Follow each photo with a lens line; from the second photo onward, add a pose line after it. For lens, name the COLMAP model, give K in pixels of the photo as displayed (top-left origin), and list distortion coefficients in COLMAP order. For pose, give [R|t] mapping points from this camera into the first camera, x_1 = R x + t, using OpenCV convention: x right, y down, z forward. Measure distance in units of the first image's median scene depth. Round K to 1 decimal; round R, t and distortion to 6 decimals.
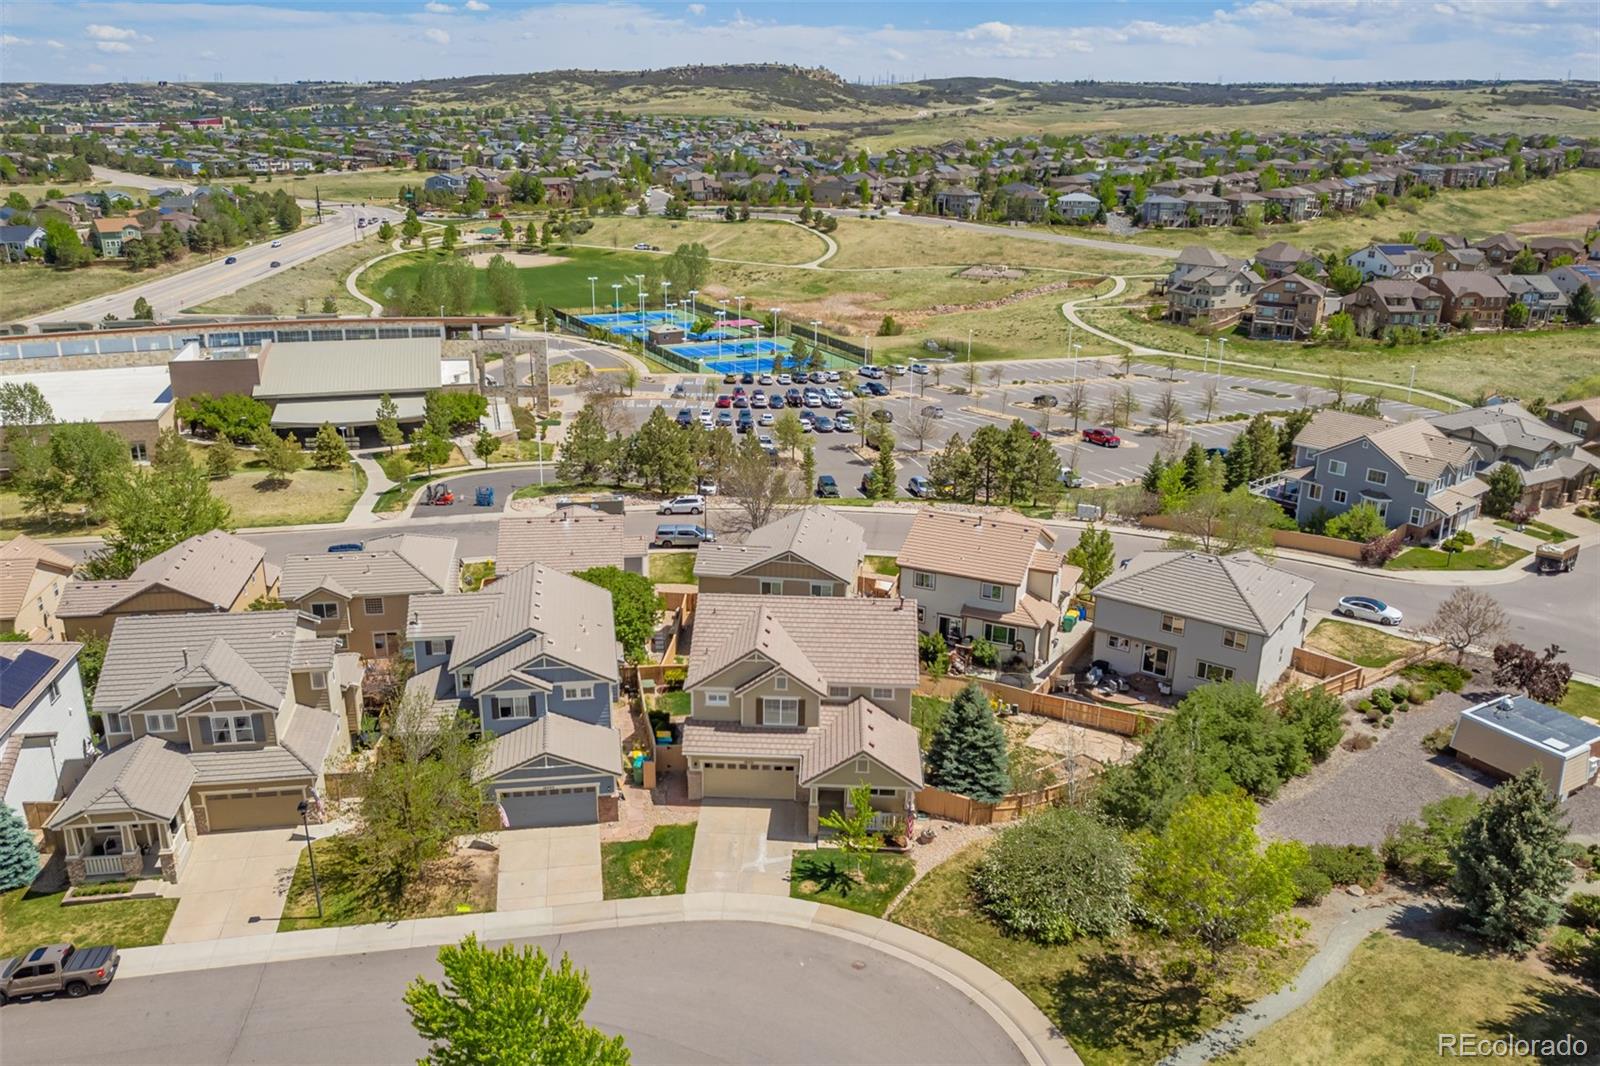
lens RADIAL K [[1256.0, 0, 794.0], [0, 1256.0, 539.2], [0, 0, 1]] dist [-0.076112, 0.063511]
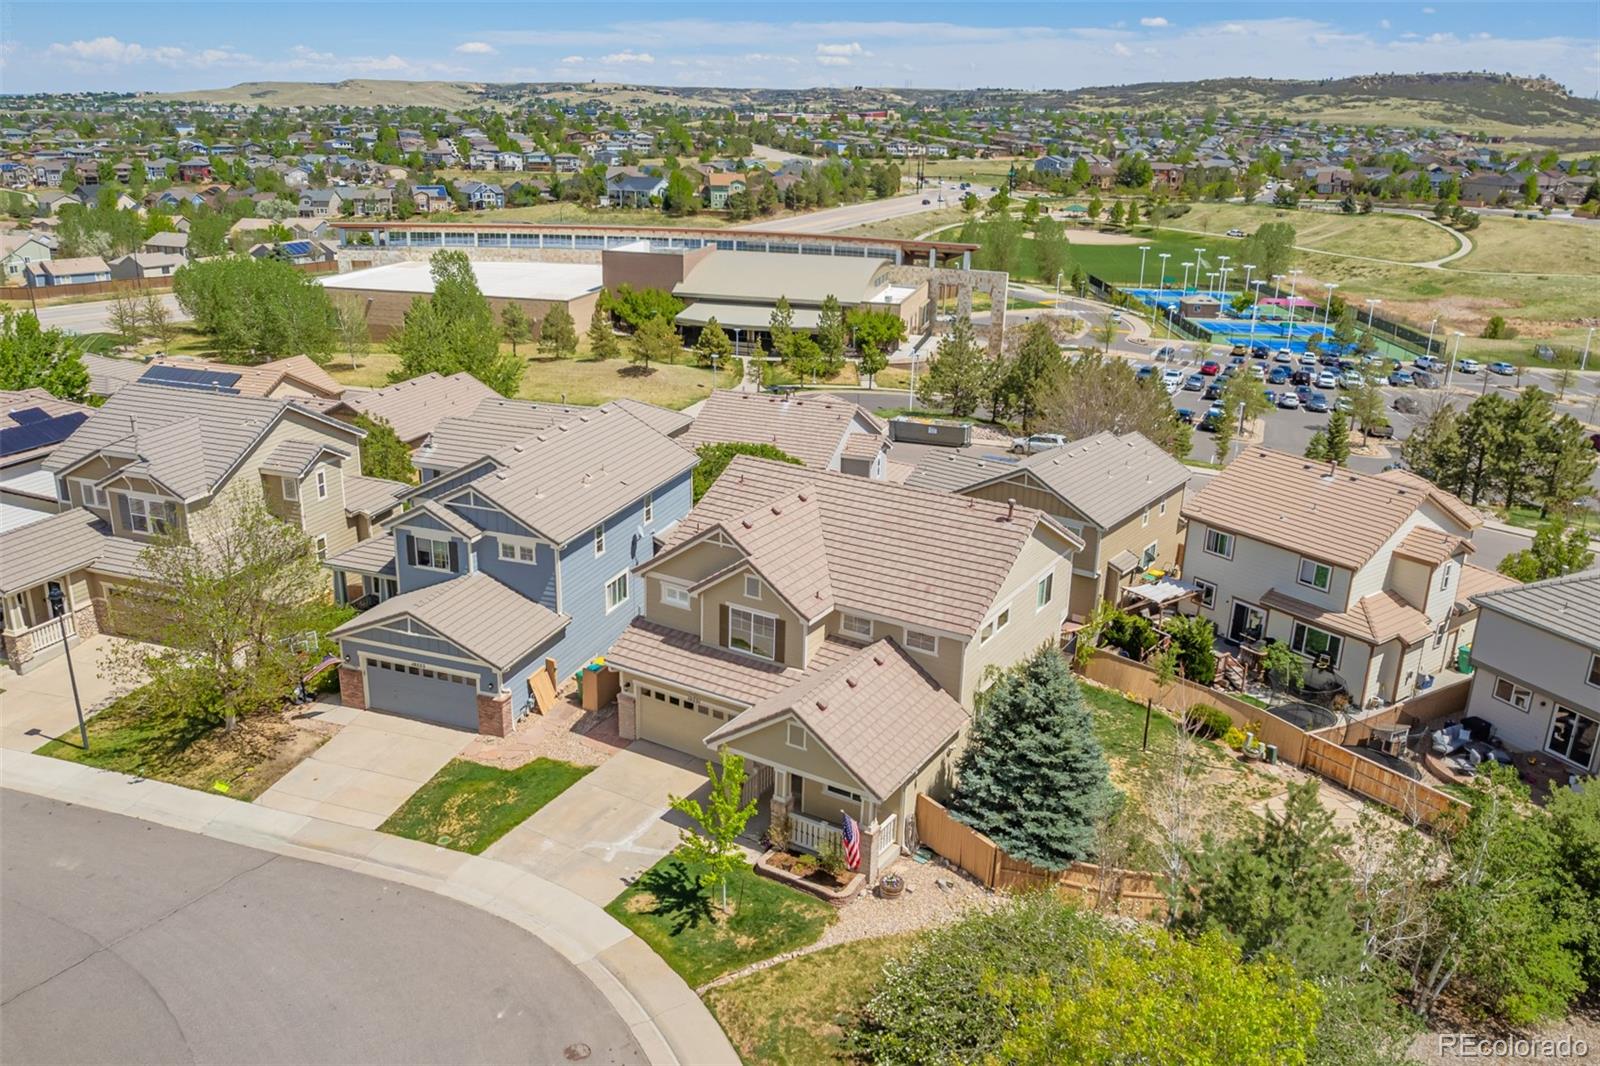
lens RADIAL K [[1256.0, 0, 791.0], [0, 1256.0, 536.0], [0, 0, 1]] dist [-0.076112, 0.063511]
pose [[0.873810, 0.162014, -0.458483, 0.072750], [-0.168089, 0.985378, 0.027846, 0.017148], [0.456291, 0.052734, 0.888267, 0.111263]]
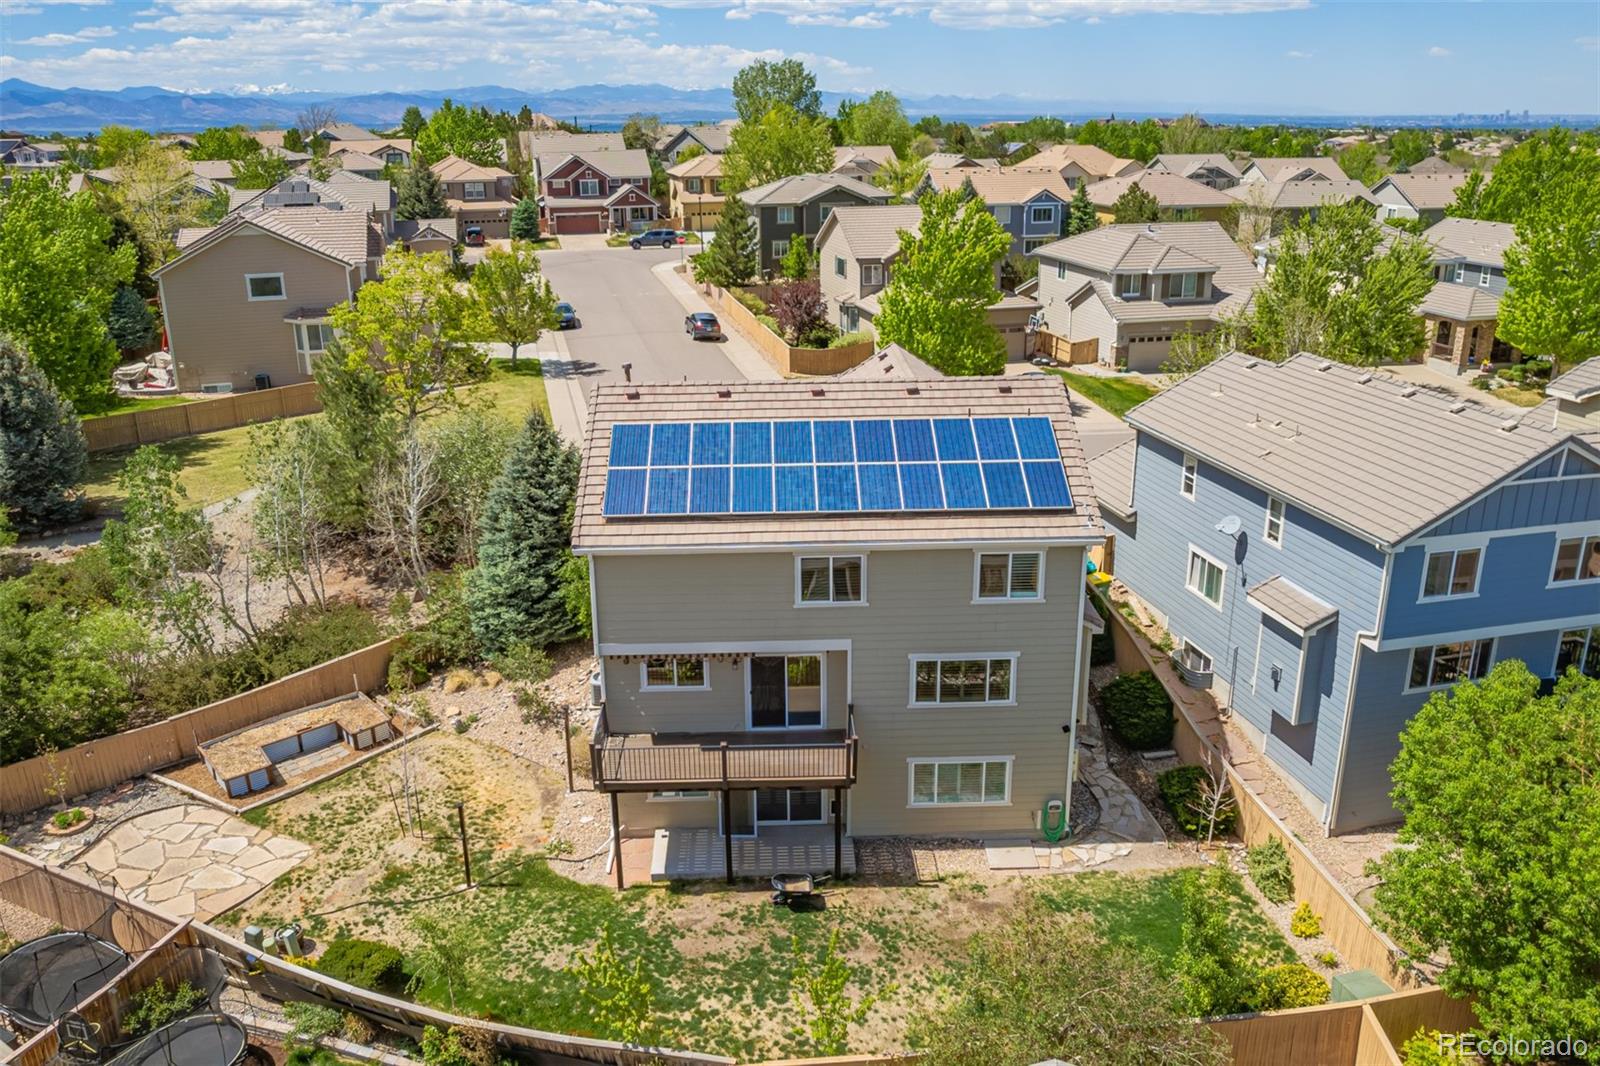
lens RADIAL K [[1256.0, 0, 792.9], [0, 1256.0, 542.0], [0, 0, 1]] dist [-0.076112, 0.063511]
pose [[-0.998043, 0.016943, -0.060186, 0.014210], [-0.023990, 0.785144, 0.618848, -0.052734], [0.057740, 0.619081, -0.783202, 0.379093]]
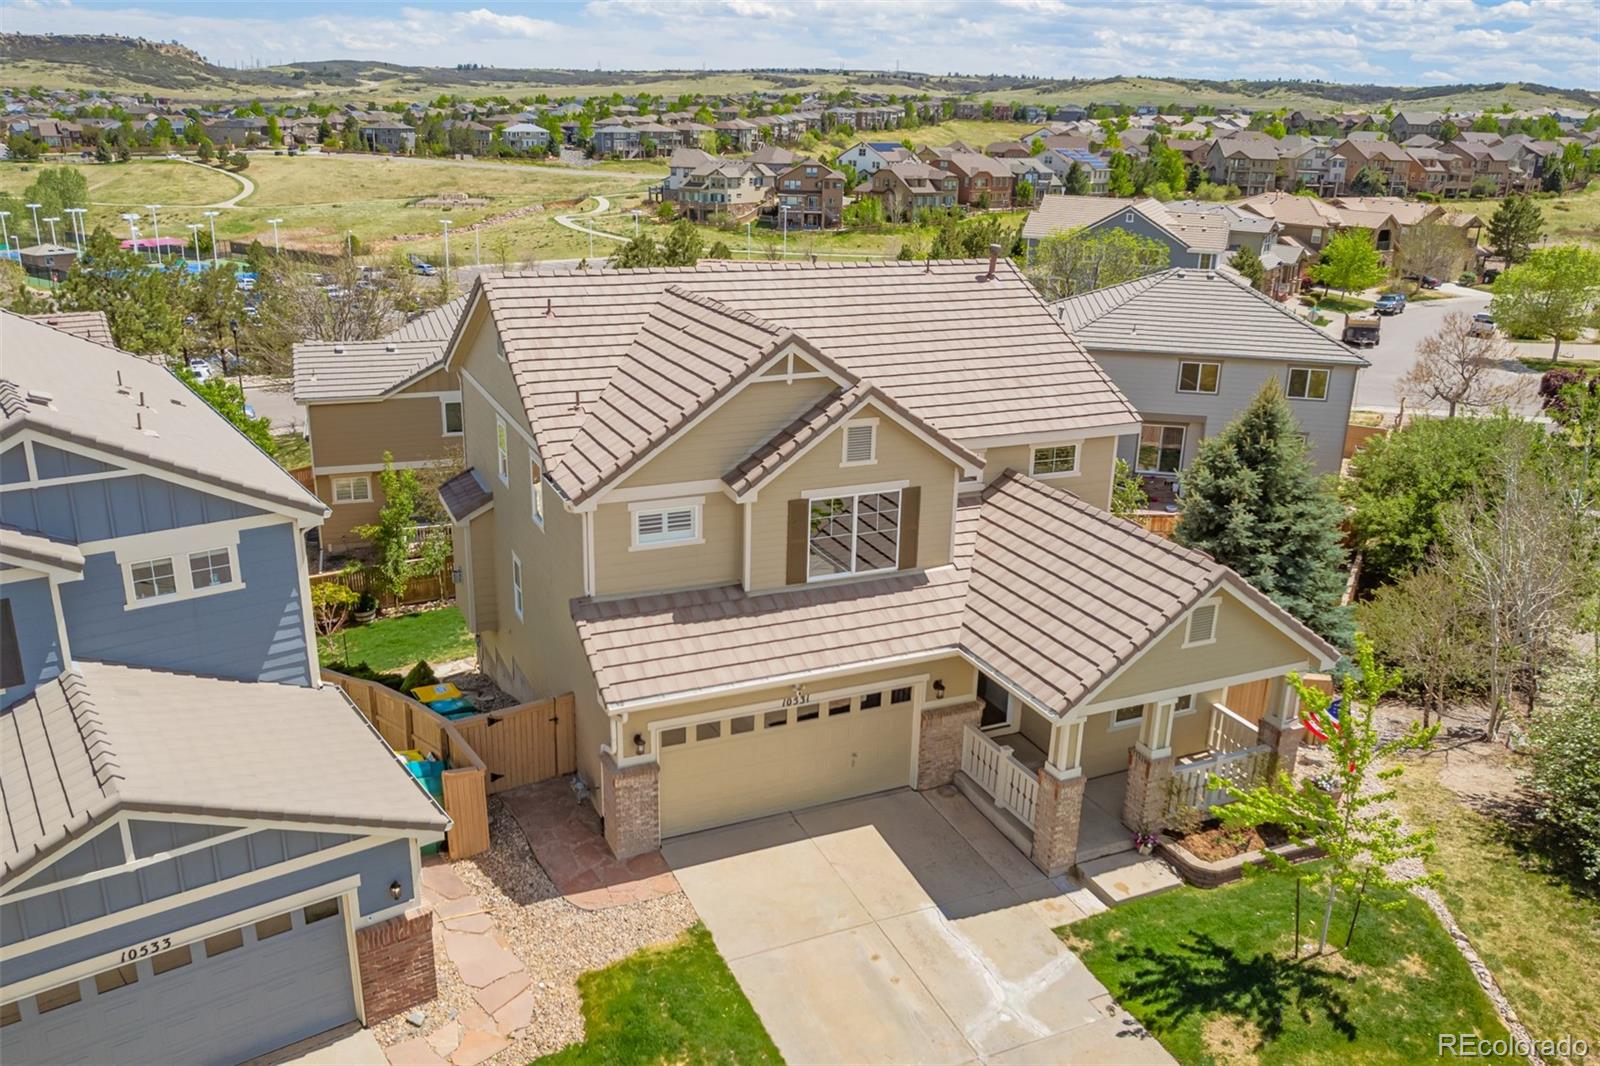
lens RADIAL K [[1256.0, 0, 793.9], [0, 1256.0, 537.7], [0, 0, 1]] dist [-0.076112, 0.063511]
pose [[0.894360, -0.138294, 0.425436, -0.042192], [0.136909, 0.990000, 0.034002, 0.031407], [-0.425884, 0.027836, 0.904350, 0.176815]]
